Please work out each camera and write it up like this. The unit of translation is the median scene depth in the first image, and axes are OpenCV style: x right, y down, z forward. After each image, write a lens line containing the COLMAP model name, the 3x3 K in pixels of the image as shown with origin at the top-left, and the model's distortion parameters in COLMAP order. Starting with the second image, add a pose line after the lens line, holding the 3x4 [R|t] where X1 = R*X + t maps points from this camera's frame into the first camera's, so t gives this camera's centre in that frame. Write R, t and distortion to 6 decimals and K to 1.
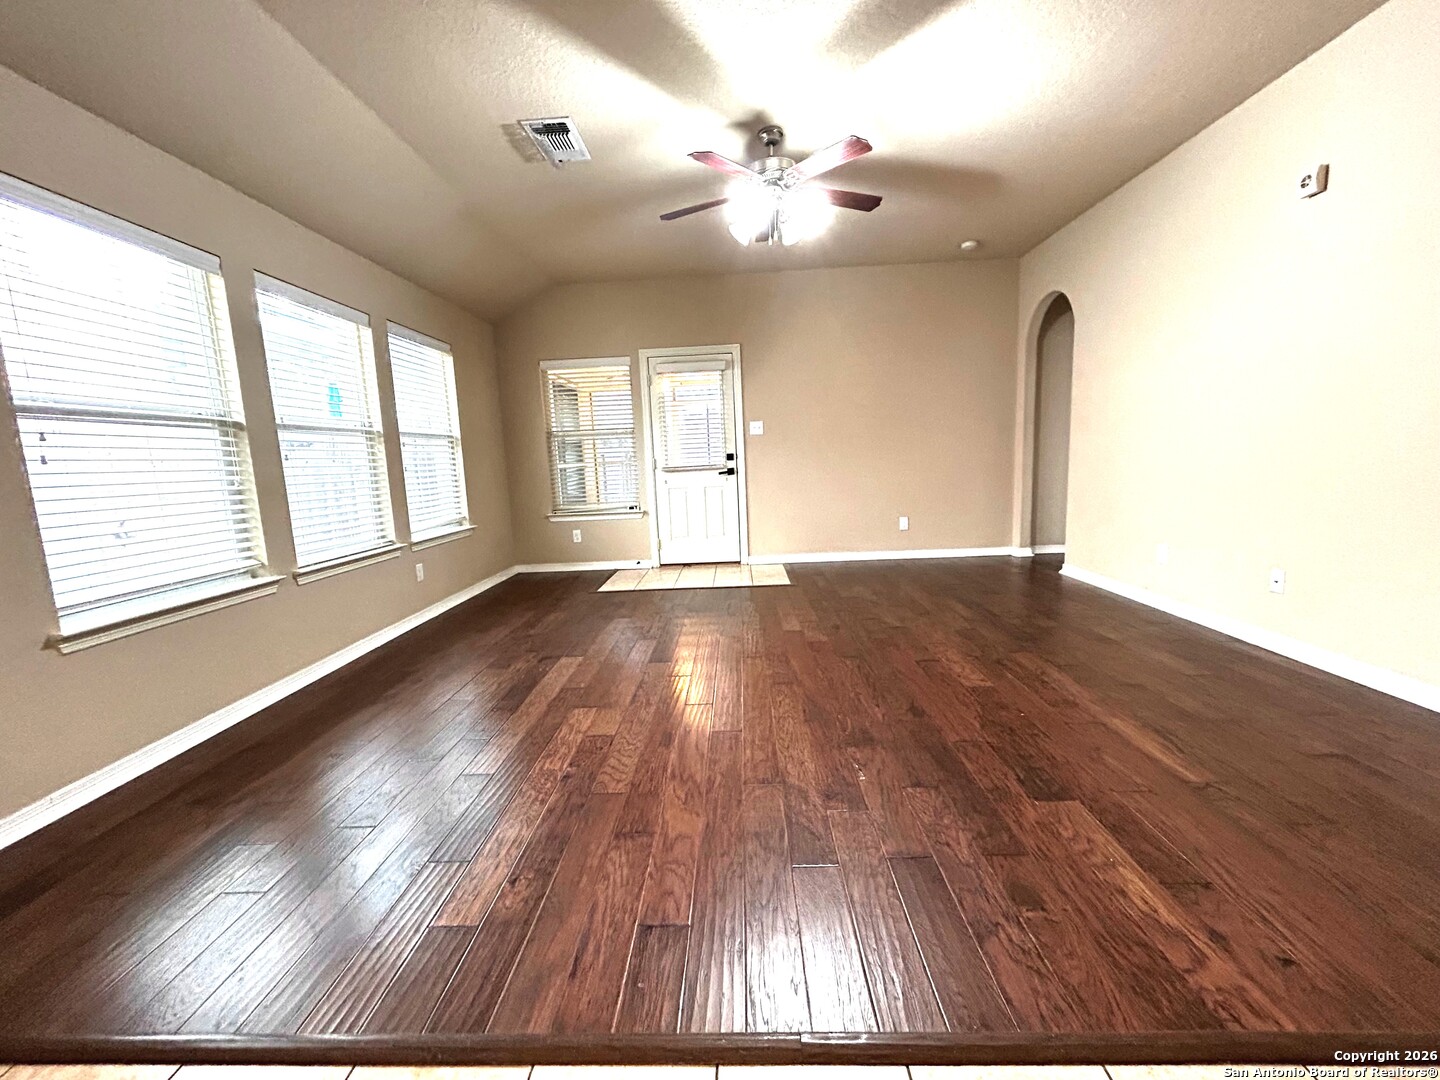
lens RADIAL K [[580.4, 0, 715.1], [0, 580.4, 540.1], [0, 0, 1]] dist [0.000425, 0.000114]
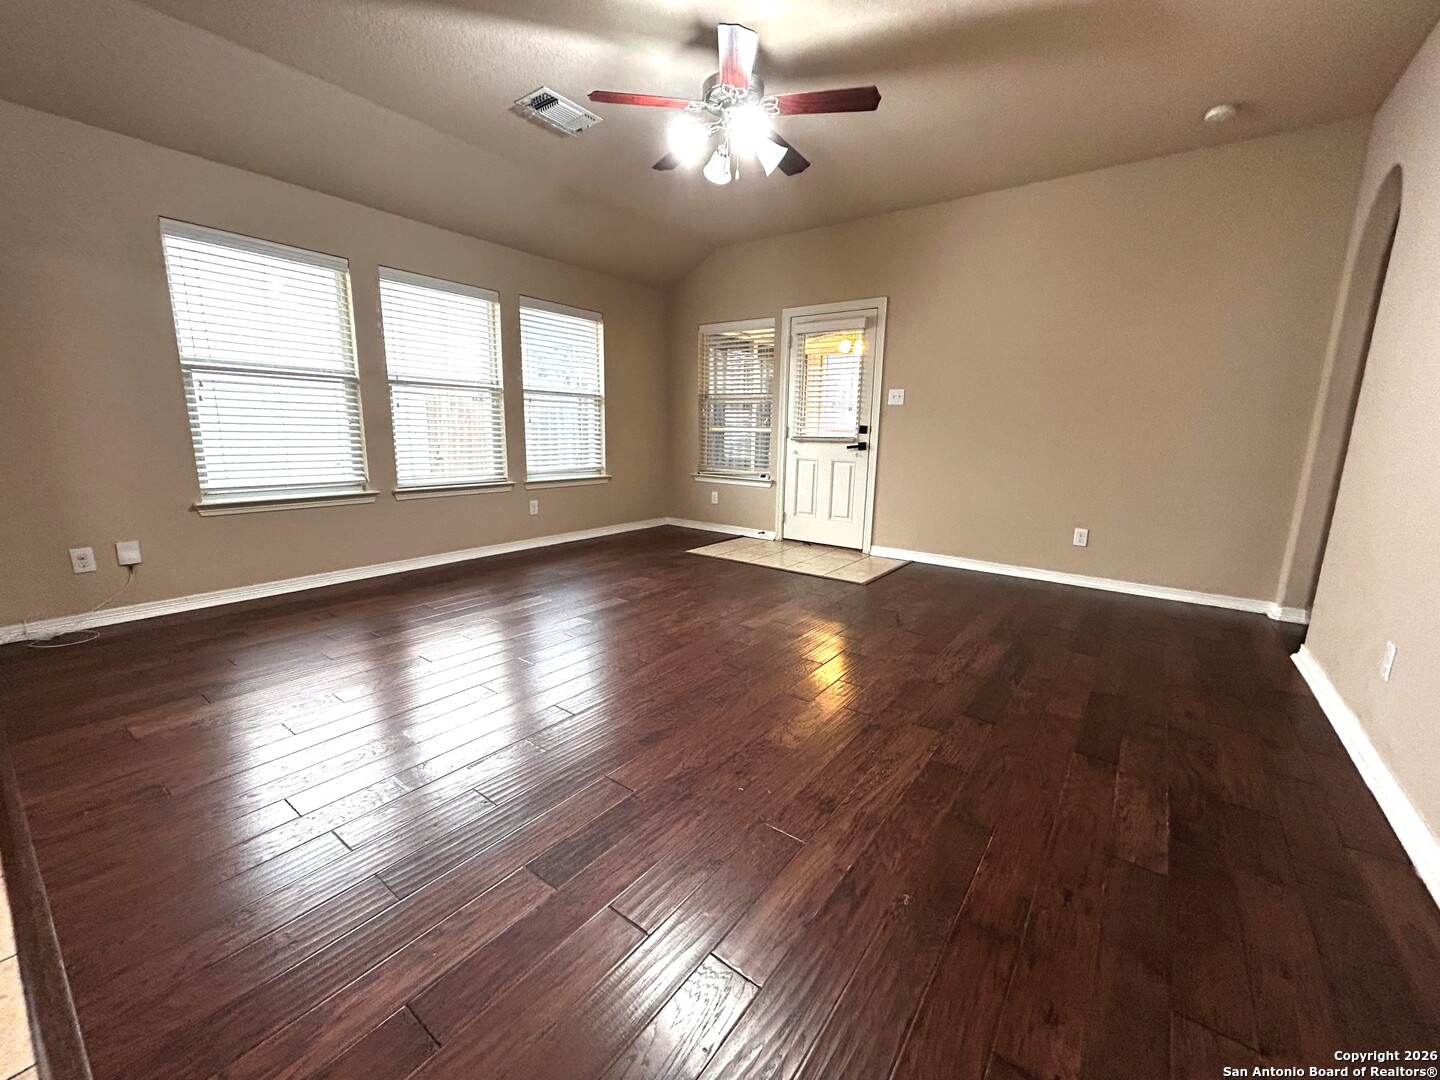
lens RADIAL K [[580.4, 0, 717.5], [0, 580.4, 542.3], [0, 0, 1]] dist [0.000425, 0.000114]
pose [[0.822702, 0.168513, -0.542923, 0.399779], [-0.136041, 0.985665, 0.099787, -0.038561], [0.551955, -0.008235, 0.833833, 0.169421]]
